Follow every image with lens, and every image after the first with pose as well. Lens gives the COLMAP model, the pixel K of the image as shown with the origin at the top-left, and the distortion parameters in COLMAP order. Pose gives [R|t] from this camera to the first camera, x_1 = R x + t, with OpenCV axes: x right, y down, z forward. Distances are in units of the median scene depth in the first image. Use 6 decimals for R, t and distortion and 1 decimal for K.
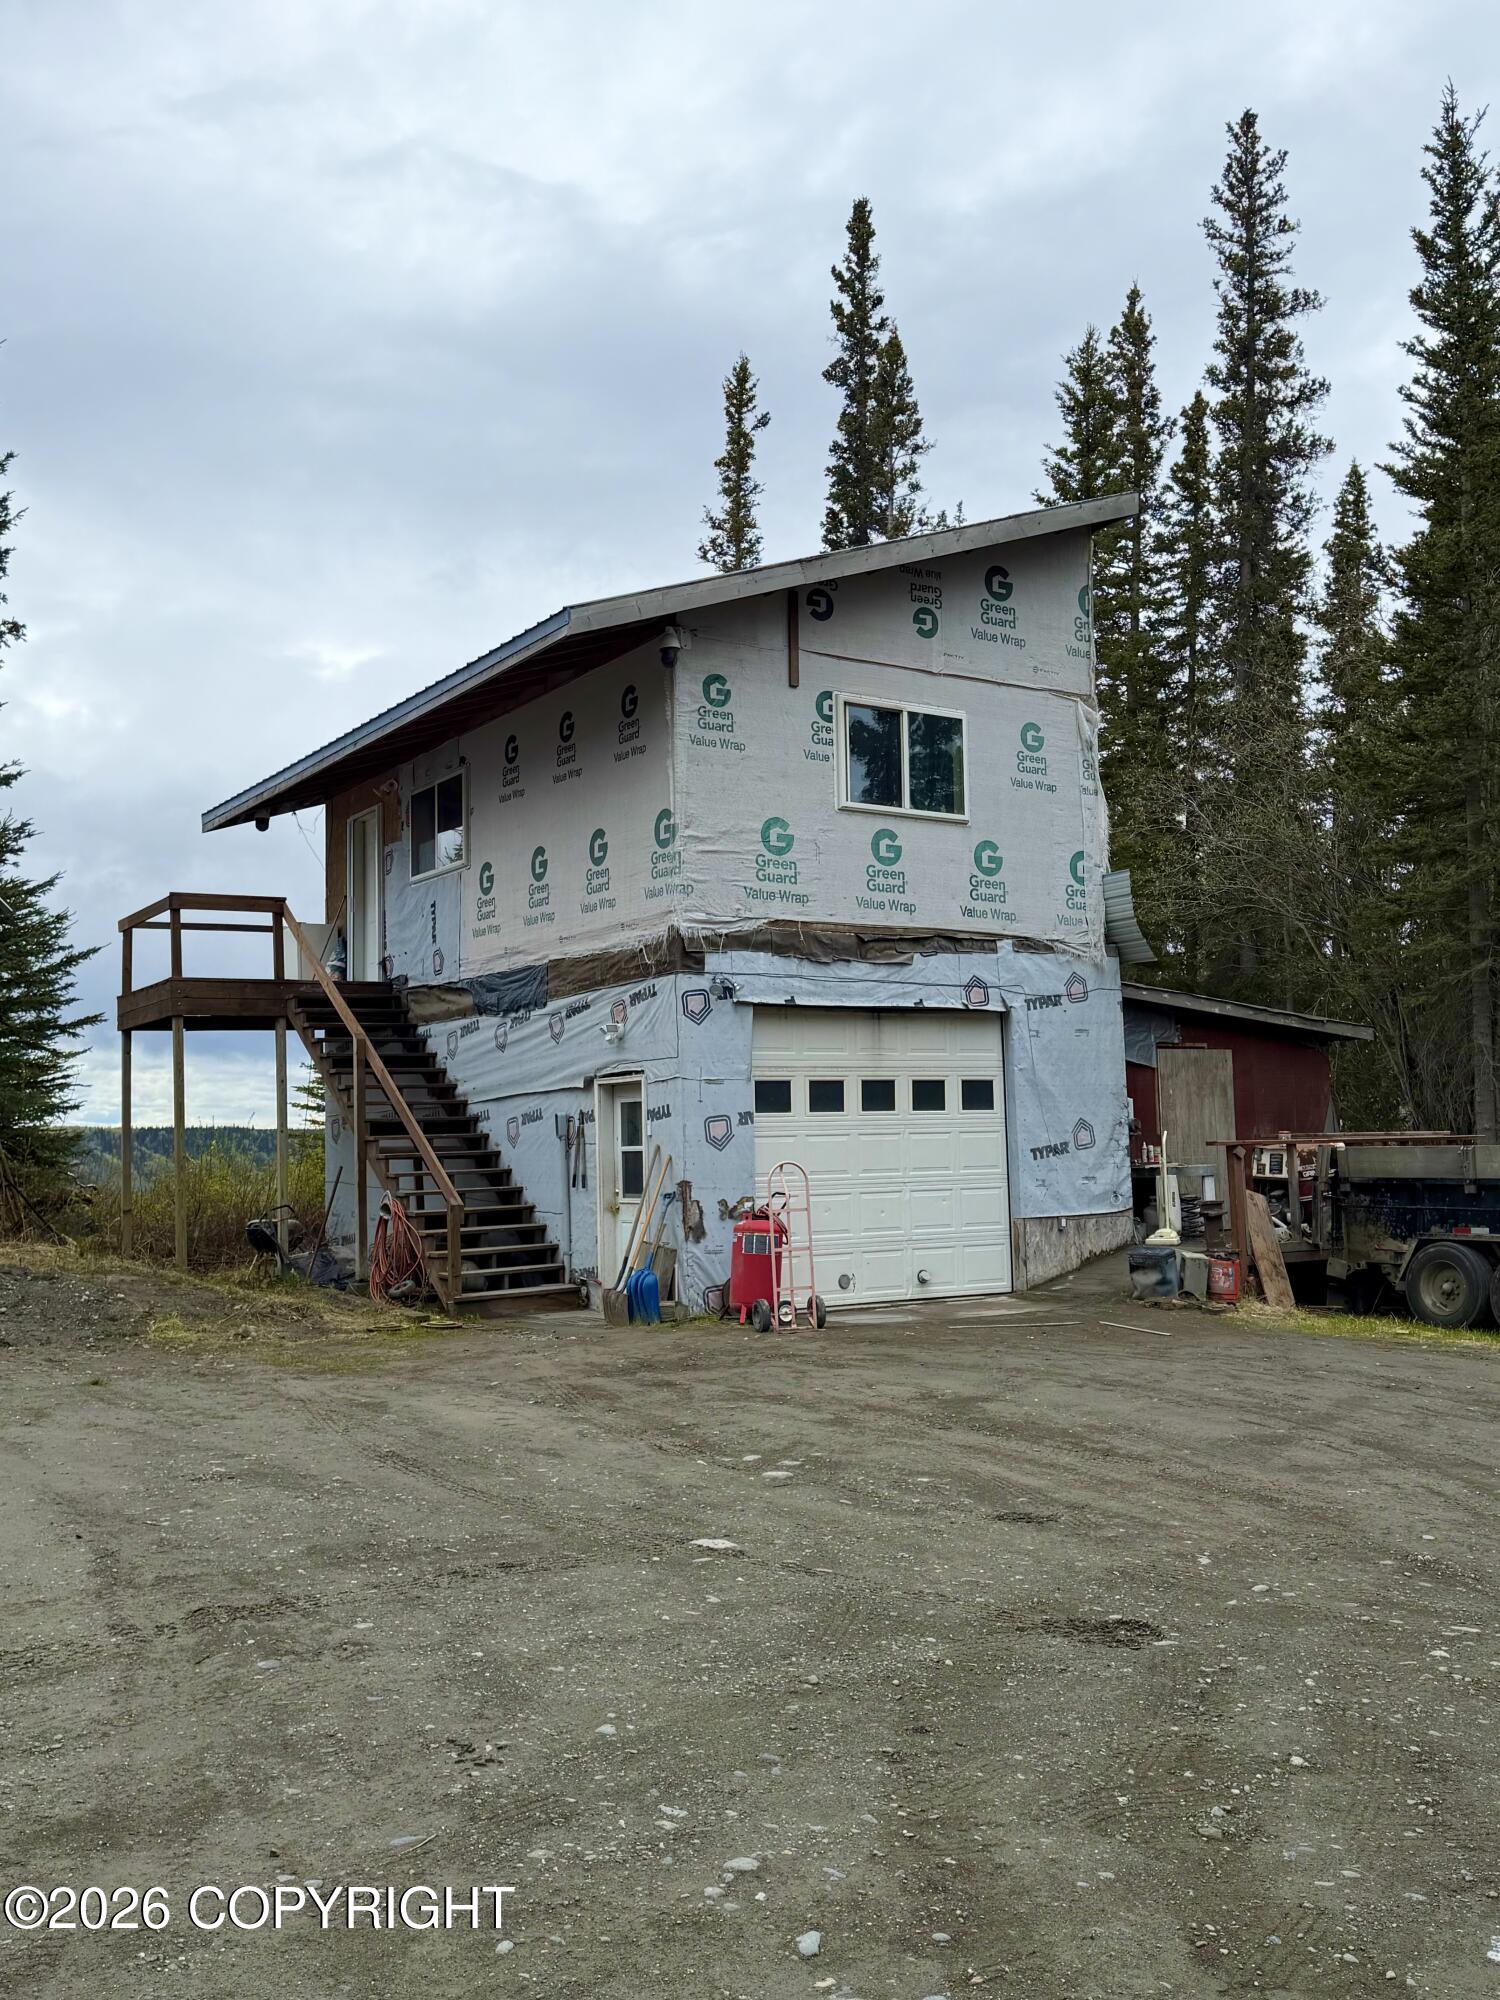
lens RADIAL K [[1854.9, 0, 747.8], [0, 1854.9, 992.5], [0, 0, 1]] dist [0.205470, -0.457203]
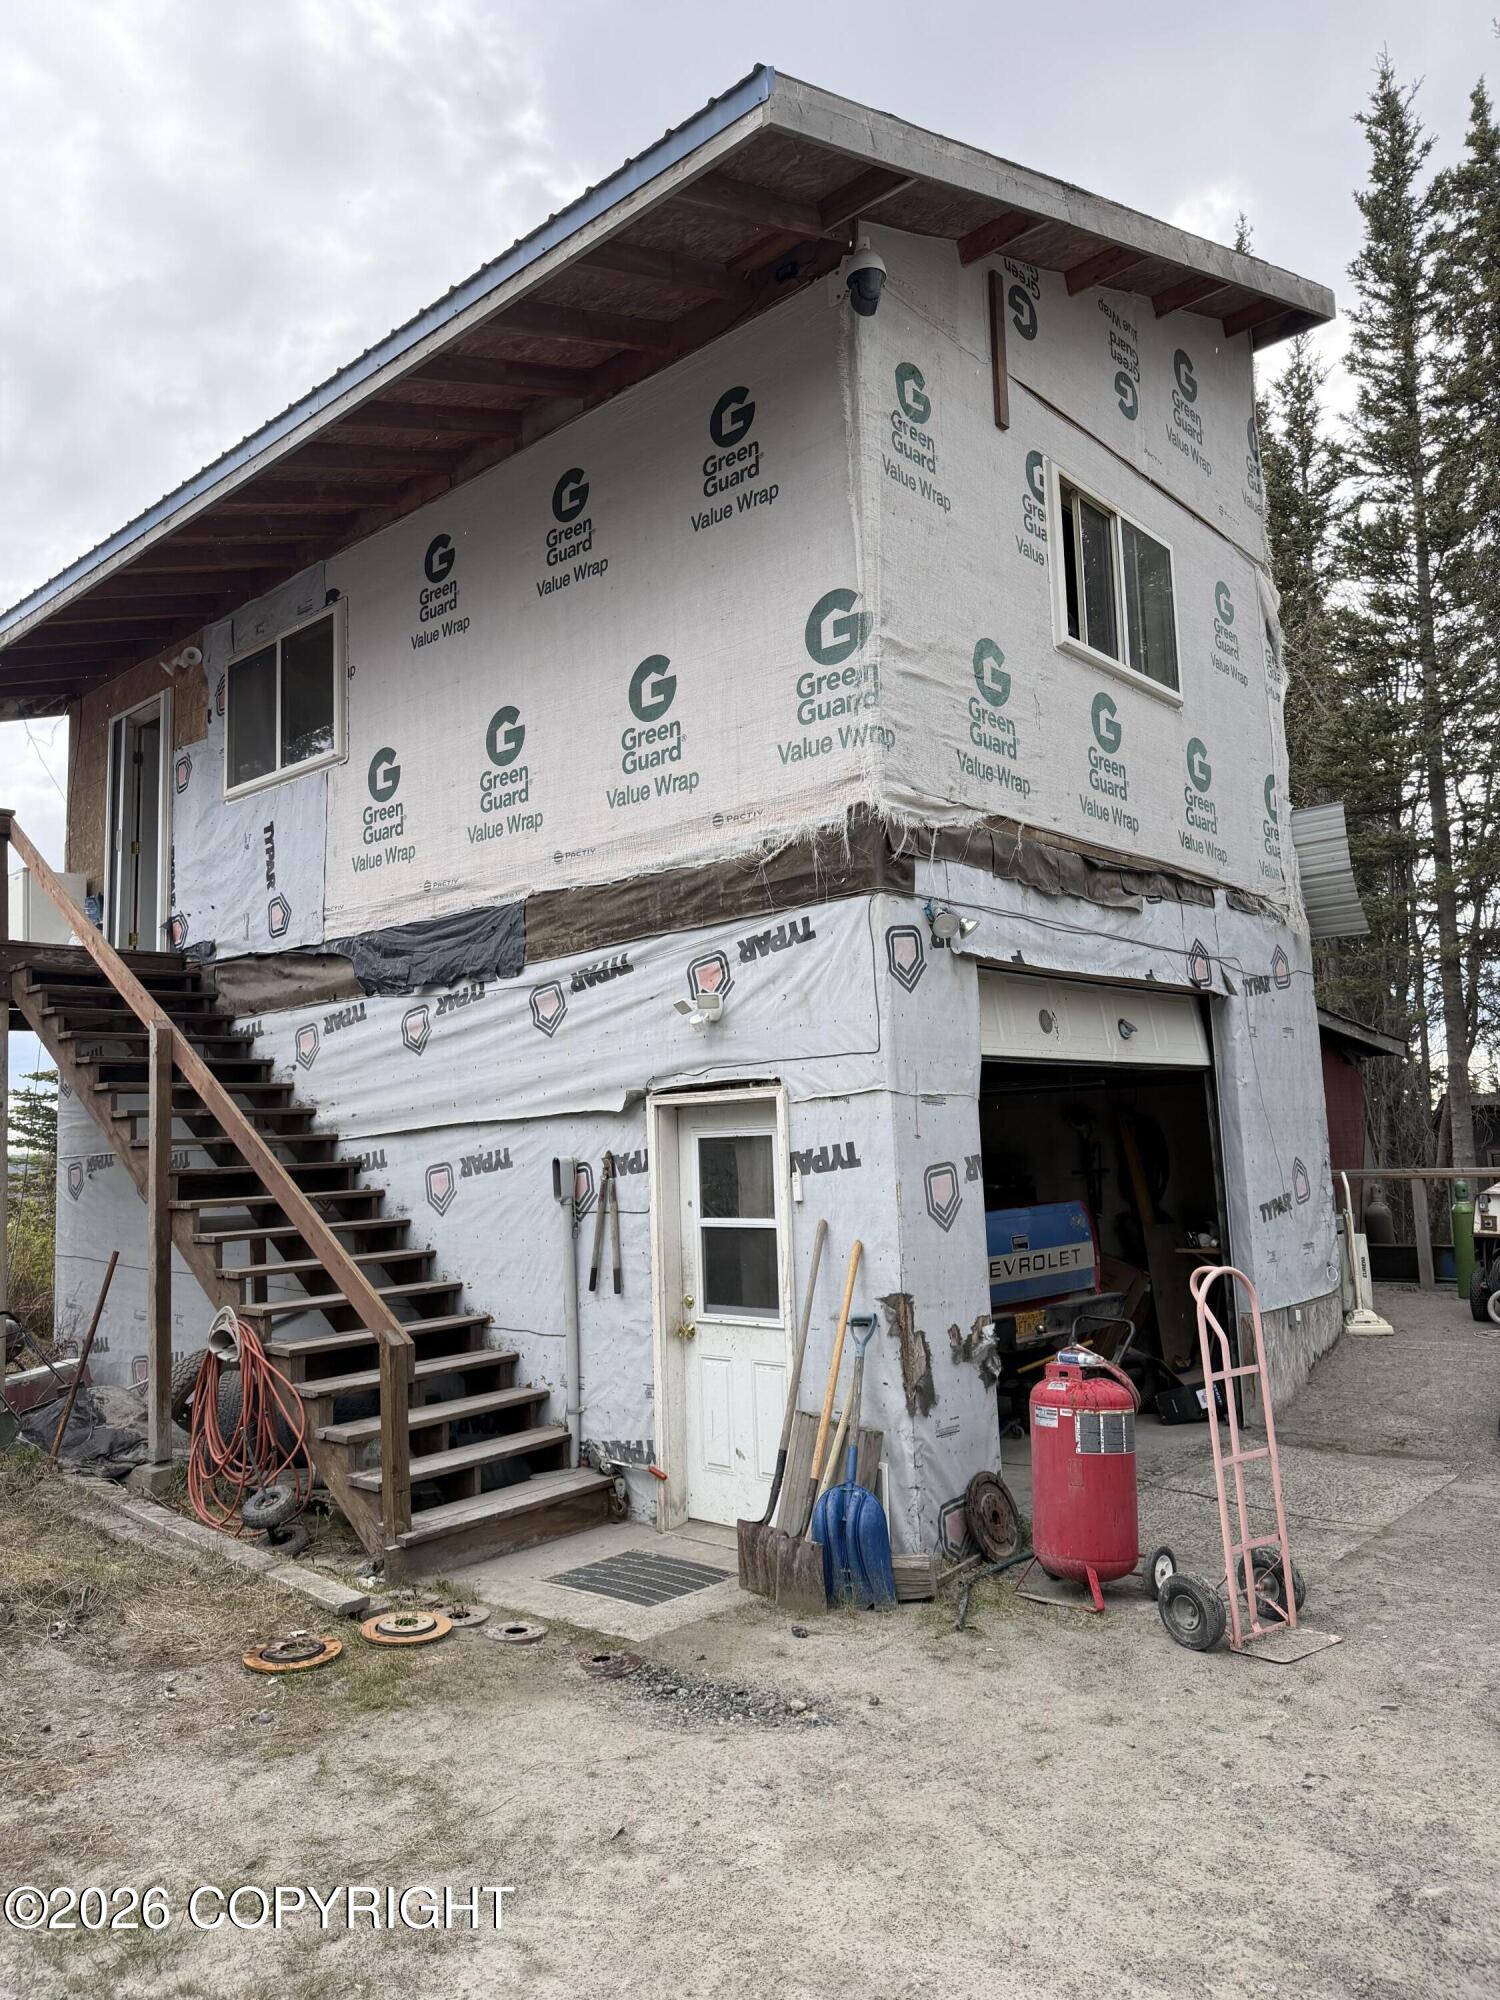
lens RADIAL K [[1390.7, 0, 732.6], [0, 1390.7, 991.0], [0, 0, 1]] dist [0.142544, -0.200382]
pose [[0.964951, 0.020757, 0.261608, -0.168530], [-0.010537, 0.999128, -0.040412, 0.031775], [-0.262219, 0.036239, 0.964328, 0.592237]]
